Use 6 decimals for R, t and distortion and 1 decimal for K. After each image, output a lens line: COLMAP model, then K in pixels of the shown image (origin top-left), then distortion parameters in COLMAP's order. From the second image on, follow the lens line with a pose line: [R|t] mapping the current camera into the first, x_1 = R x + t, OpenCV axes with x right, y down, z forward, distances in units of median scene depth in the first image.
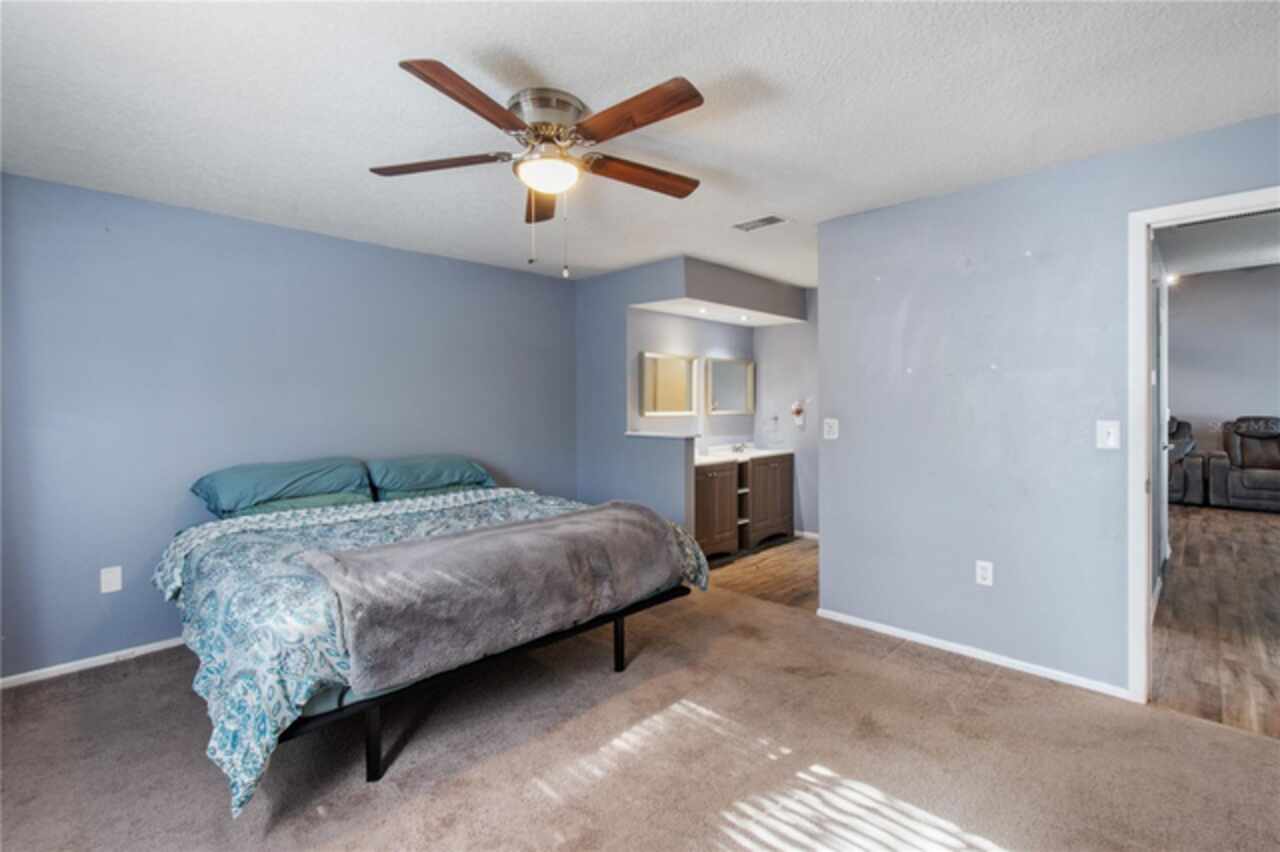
lens RADIAL K [[567.1, 0, 638.7], [0, 567.1, 403.8], [0, 0, 1]] dist [0.001038, -0.000055]
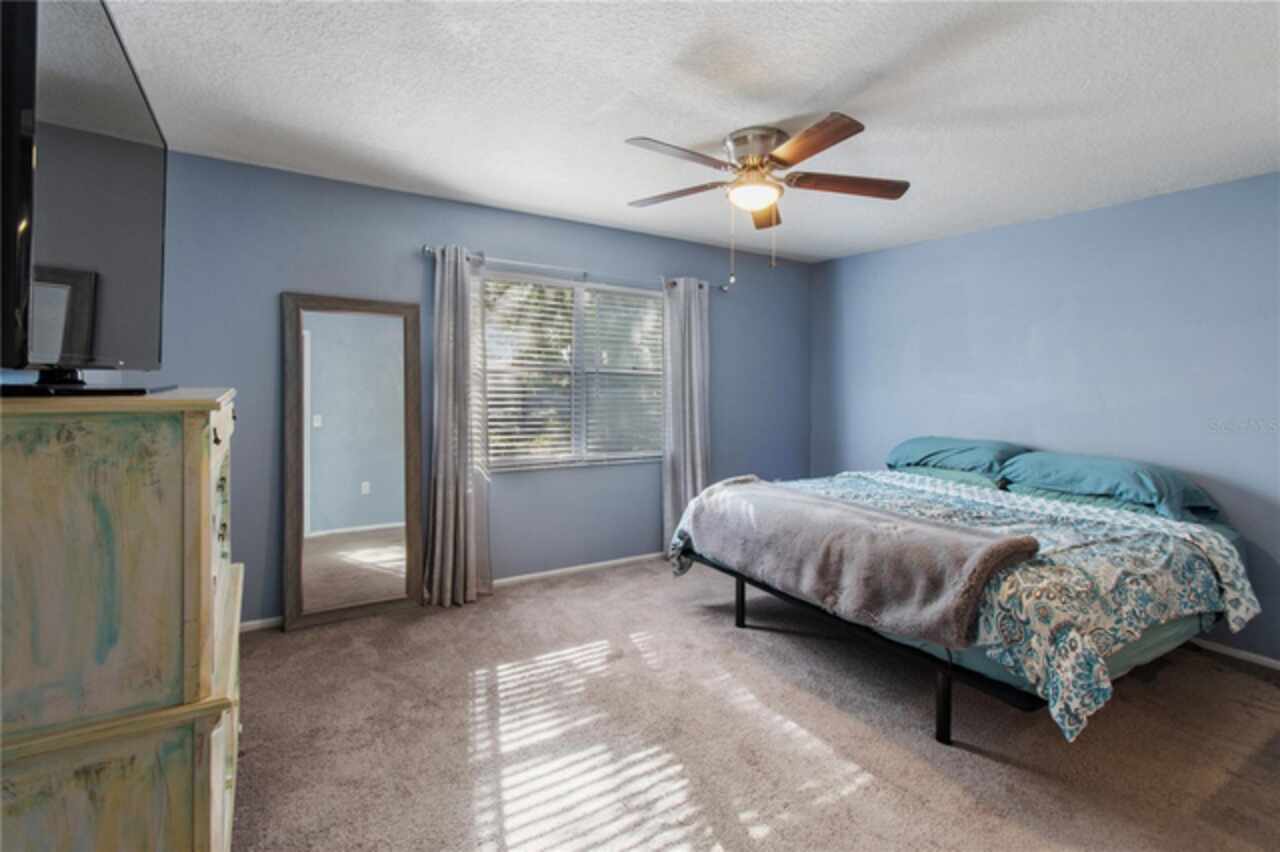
lens RADIAL K [[588.6, 0, 642.5], [0, 588.6, 397.3], [0, 0, 1]] dist [-0.000822, -0.000202]
pose [[-0.212213, 0.033840, -0.976637, 0.698810], [-0.020487, 0.999027, 0.039067, -0.014352], [0.977009, 0.028299, -0.211313, 0.650501]]
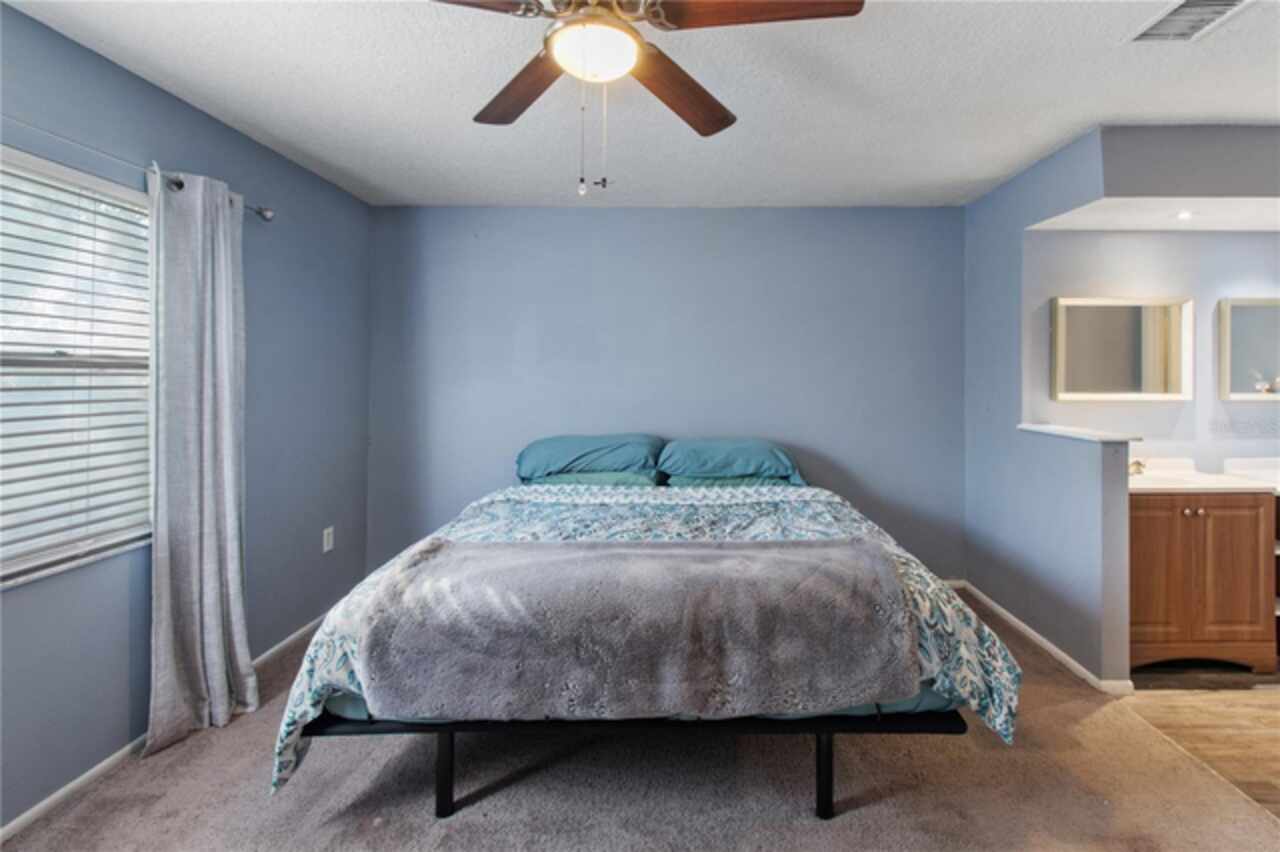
lens RADIAL K [[614.3, 0, 692.4], [0, 614.3, 361.1], [0, 0, 1]] dist [-0.002231, -0.000439]
pose [[0.718104, -0.011241, -0.695845, 0.283028], [-0.003566, 0.999797, -0.019832, -0.008982], [0.695927, 0.016723, 0.717918, 0.349934]]
